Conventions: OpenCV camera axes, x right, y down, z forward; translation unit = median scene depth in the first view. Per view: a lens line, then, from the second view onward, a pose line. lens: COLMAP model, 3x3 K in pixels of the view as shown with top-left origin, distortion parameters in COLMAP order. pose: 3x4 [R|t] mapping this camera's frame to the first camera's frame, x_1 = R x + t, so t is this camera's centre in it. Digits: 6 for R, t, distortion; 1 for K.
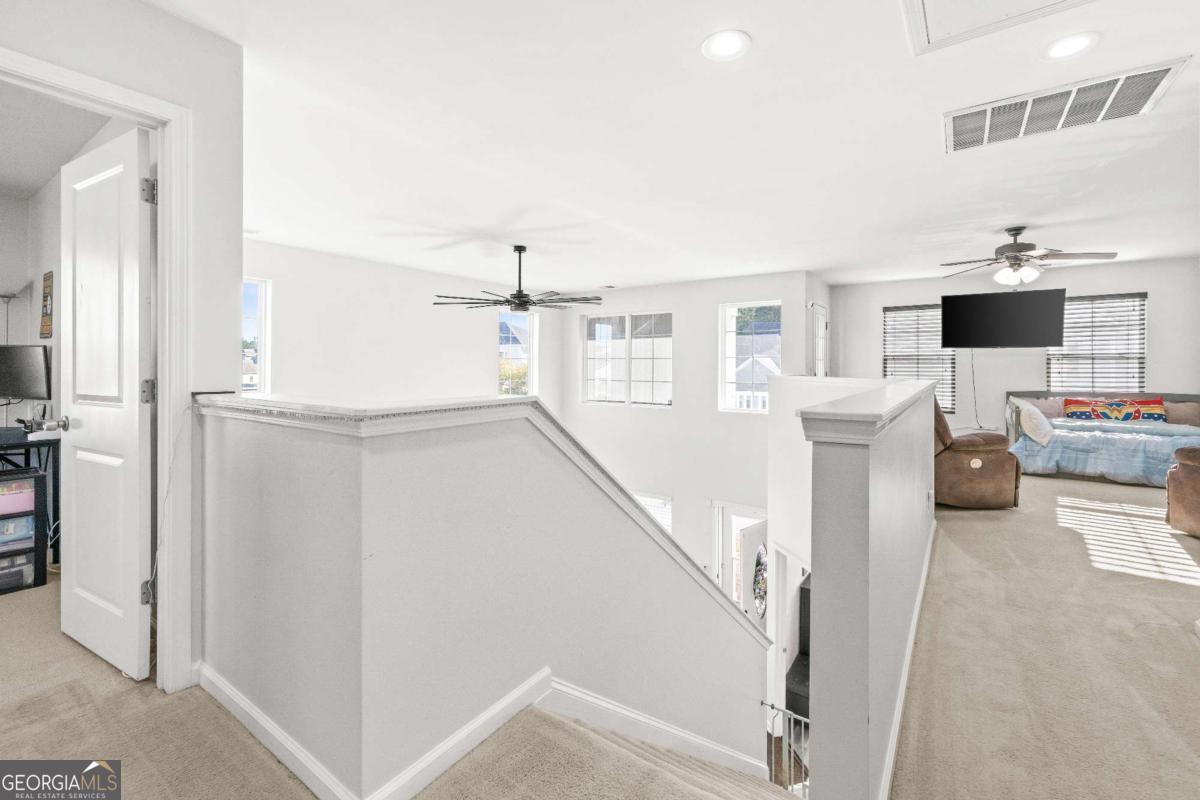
lens RADIAL K [[514.8, 0, 599.1], [0, 514.8, 368.7], [0, 0, 1]] dist [0.001175, 0.000176]
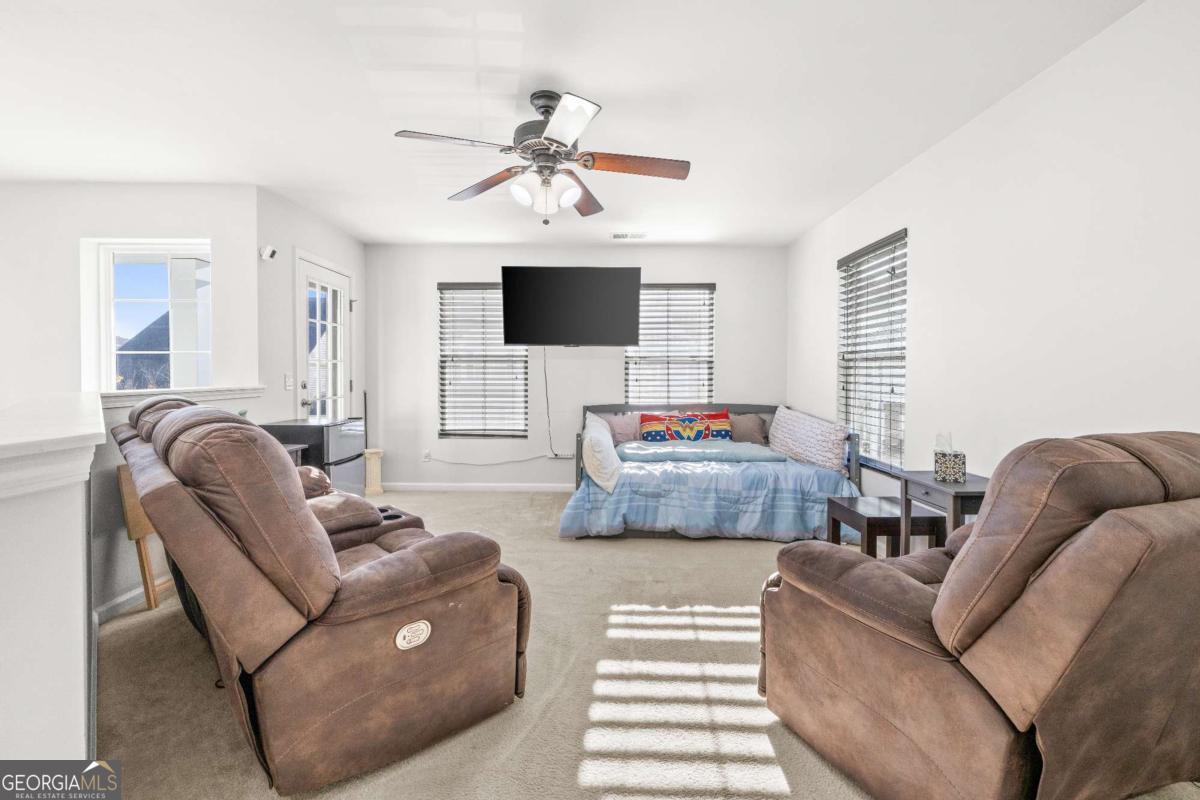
lens RADIAL K [[515.6, 0, 598.2], [0, 515.6, 383.5], [0, 0, 1]] dist [0.000399, -0.000028]
pose [[0.818641, -0.010593, 0.574208, 0.438749], [0.000712, 0.999848, 0.017430, -0.000991], [-0.574305, -0.013860, 0.818524, 0.435558]]
